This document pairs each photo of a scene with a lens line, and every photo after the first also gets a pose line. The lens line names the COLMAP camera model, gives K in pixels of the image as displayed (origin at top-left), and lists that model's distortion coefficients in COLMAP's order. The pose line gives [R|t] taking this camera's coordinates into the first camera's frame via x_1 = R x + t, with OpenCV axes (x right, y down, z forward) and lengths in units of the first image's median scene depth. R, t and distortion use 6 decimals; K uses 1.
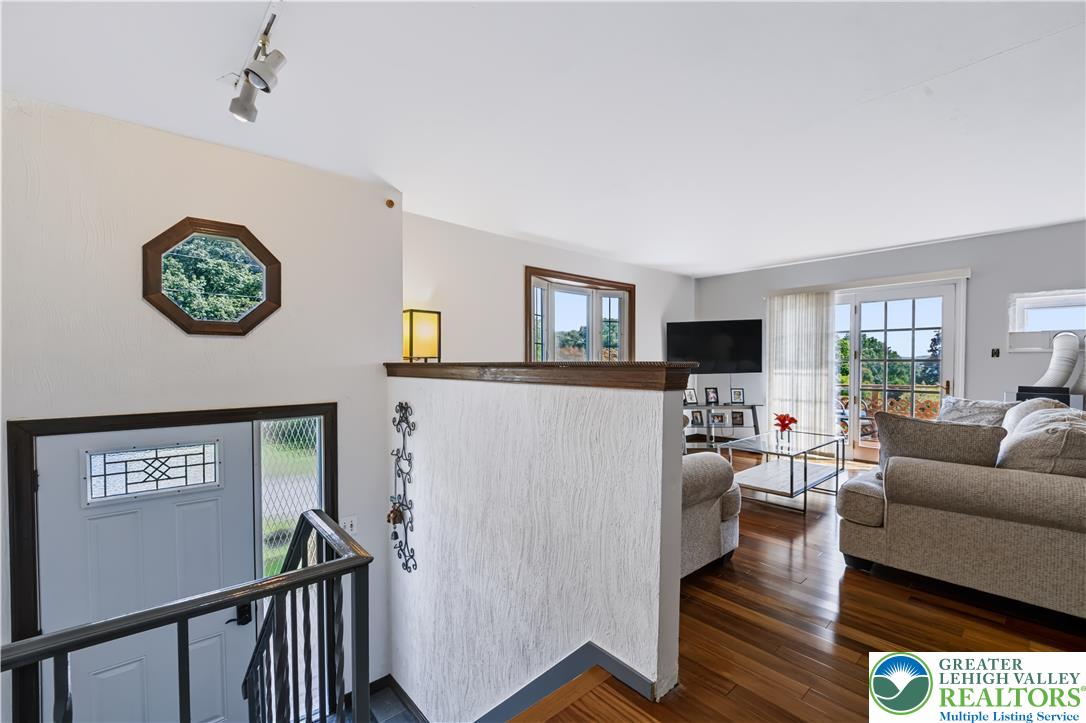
lens RADIAL K [[447.5, 0, 541.4], [0, 447.5, 366.7], [0, 0, 1]] dist [-0.008867, -0.004177]
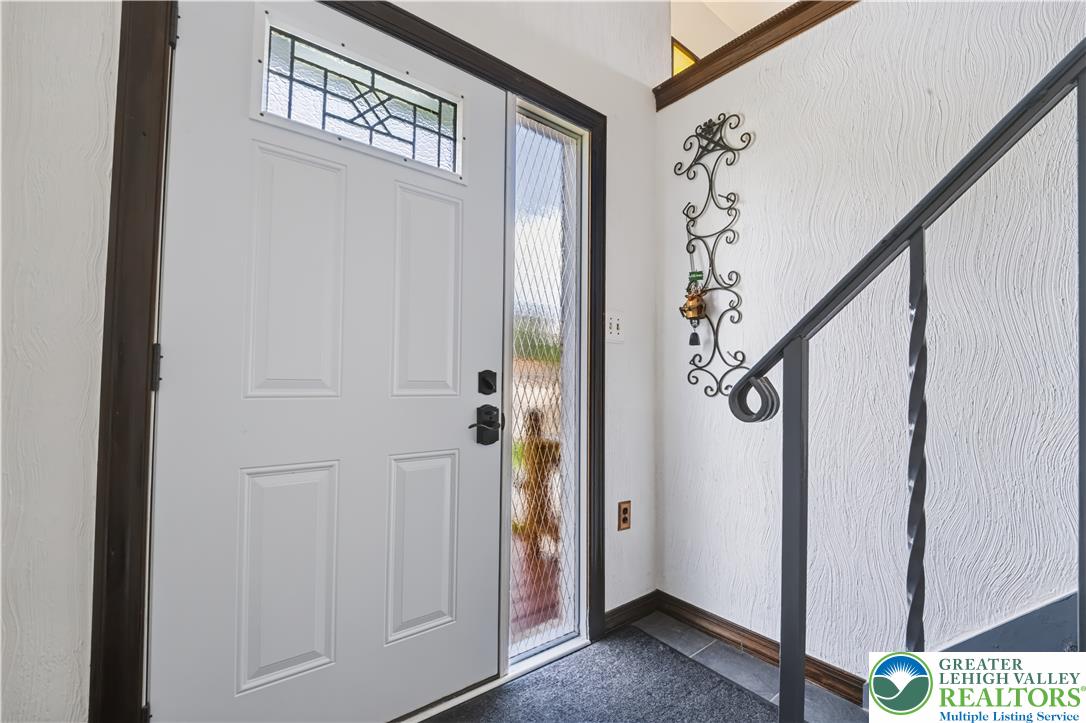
lens RADIAL K [[447.5, 0, 544.6], [0, 447.5, 362.1], [0, 0, 1]] dist [-0.008867, -0.004177]
pose [[0.998454, 0.005853, -0.055272, -0.622579], [-0.008606, 0.998727, -0.049702, 0.551982], [0.054911, 0.050100, 0.997234, 0.489336]]
